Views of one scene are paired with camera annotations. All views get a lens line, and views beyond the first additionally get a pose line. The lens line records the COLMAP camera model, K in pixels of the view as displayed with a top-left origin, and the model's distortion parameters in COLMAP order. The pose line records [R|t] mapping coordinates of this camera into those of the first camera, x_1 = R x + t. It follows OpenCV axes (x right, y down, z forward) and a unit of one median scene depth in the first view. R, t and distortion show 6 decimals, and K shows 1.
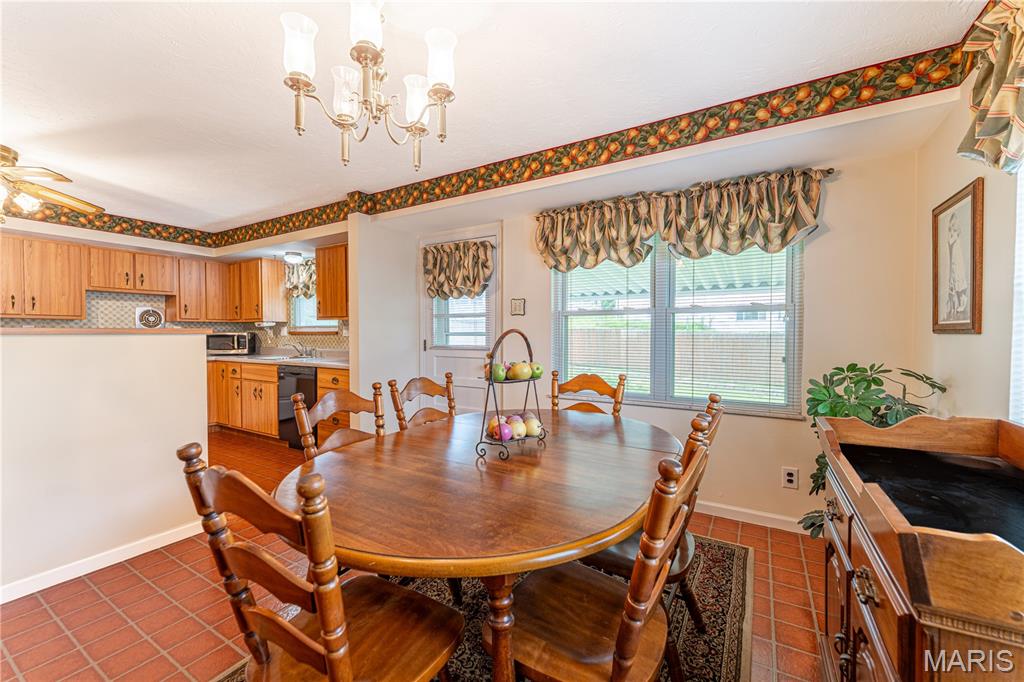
lens RADIAL K [[409.4, 0, 513.9], [0, 409.4, 341.1], [0, 0, 1]] dist [0.001209, -0.001571]
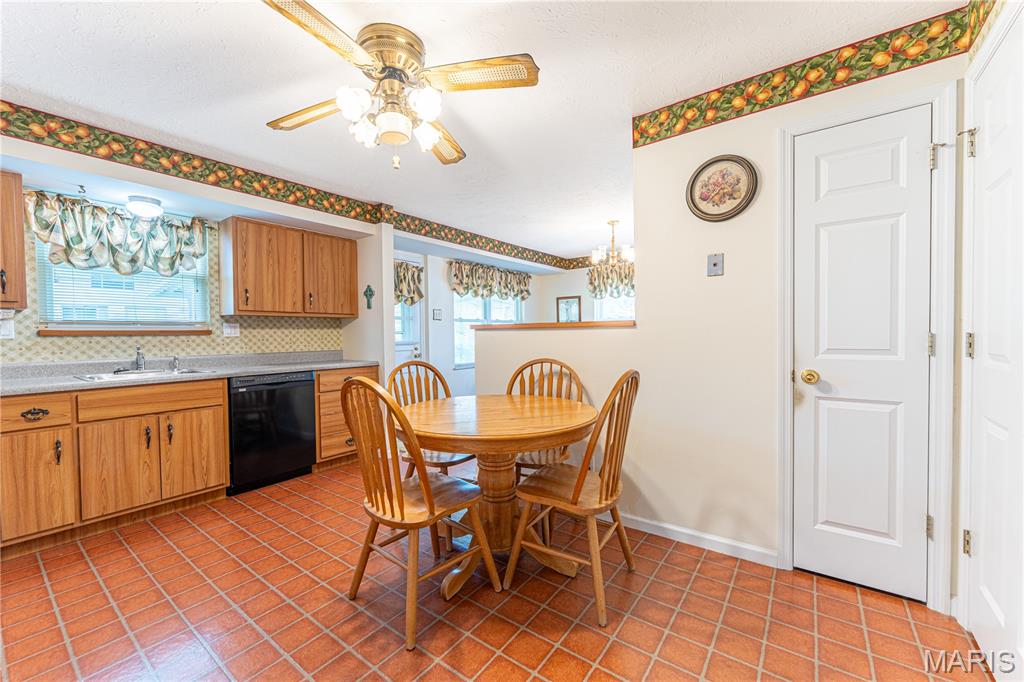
lens RADIAL K [[409.4, 0, 515.3], [0, 409.4, 341.7], [0, 0, 1]] dist [0.001209, -0.001571]
pose [[0.102140, -0.015492, 0.994649, -1.055076], [0.037349, 0.999233, 0.011728, 0.006820], [-0.994069, 0.035951, 0.102640, 0.396690]]
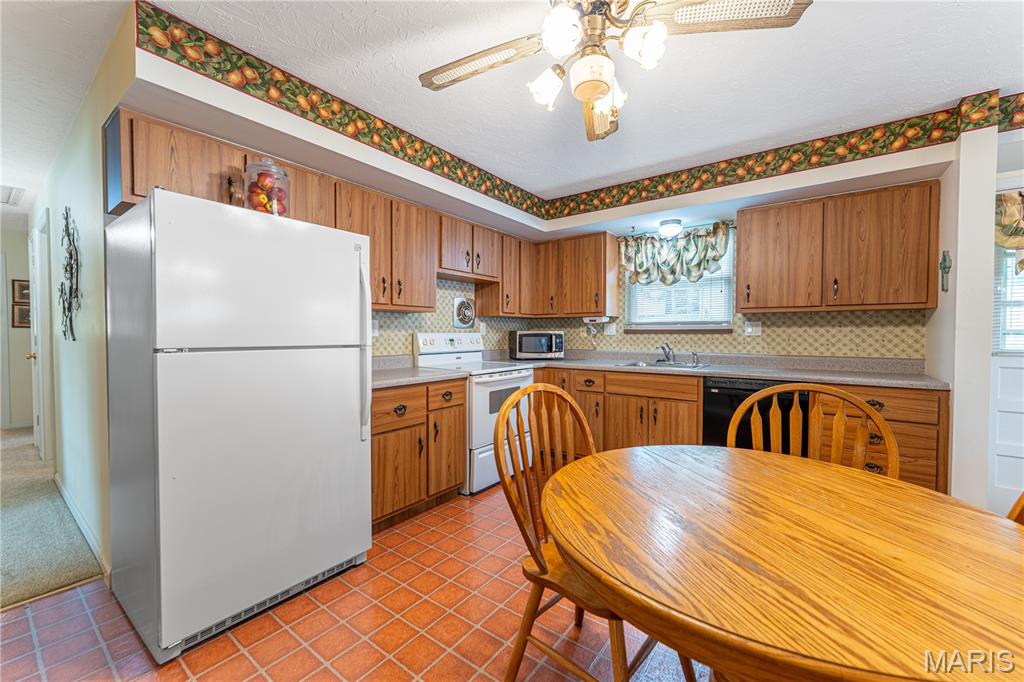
lens RADIAL K [[409.4, 0, 506.3], [0, 409.4, 342.8], [0, 0, 1]] dist [0.001209, -0.001571]
pose [[0.992393, 0.004410, -0.123028, -0.719582], [-0.003881, 0.999982, 0.004537, -0.001172], [0.123046, -0.004025, 0.992393, 0.234812]]
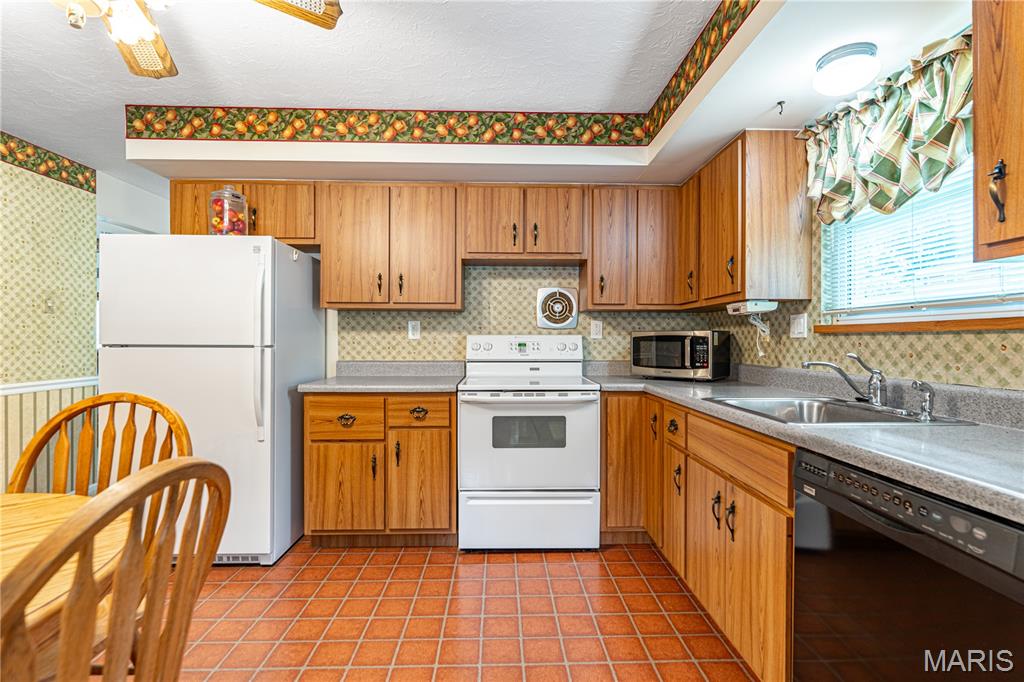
lens RADIAL K [[479.4, 0, 503.7], [0, 479.4, 341.1], [0, 0, 1]] dist [0.000937, -0.000213]
pose [[0.515447, 0.004158, -0.856911, -0.359515], [-0.019643, 0.999783, -0.006965, -0.002263], [0.856696, 0.020422, 0.515417, 0.600124]]
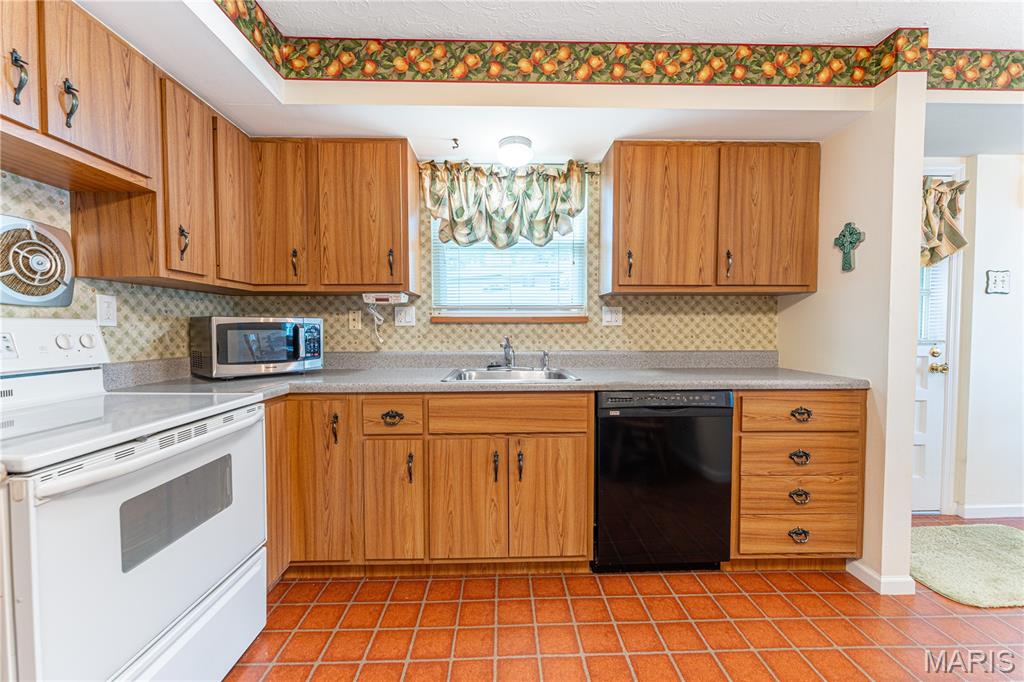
lens RADIAL K [[409.4, 0, 512.3], [0, 409.4, 342.0], [0, 0, 1]] dist [0.001209, -0.001571]
pose [[0.848511, -0.018516, 0.528854, -0.765592], [0.011953, 0.999803, 0.015827, -0.001184], [-0.529043, -0.007107, 0.848565, 0.599656]]
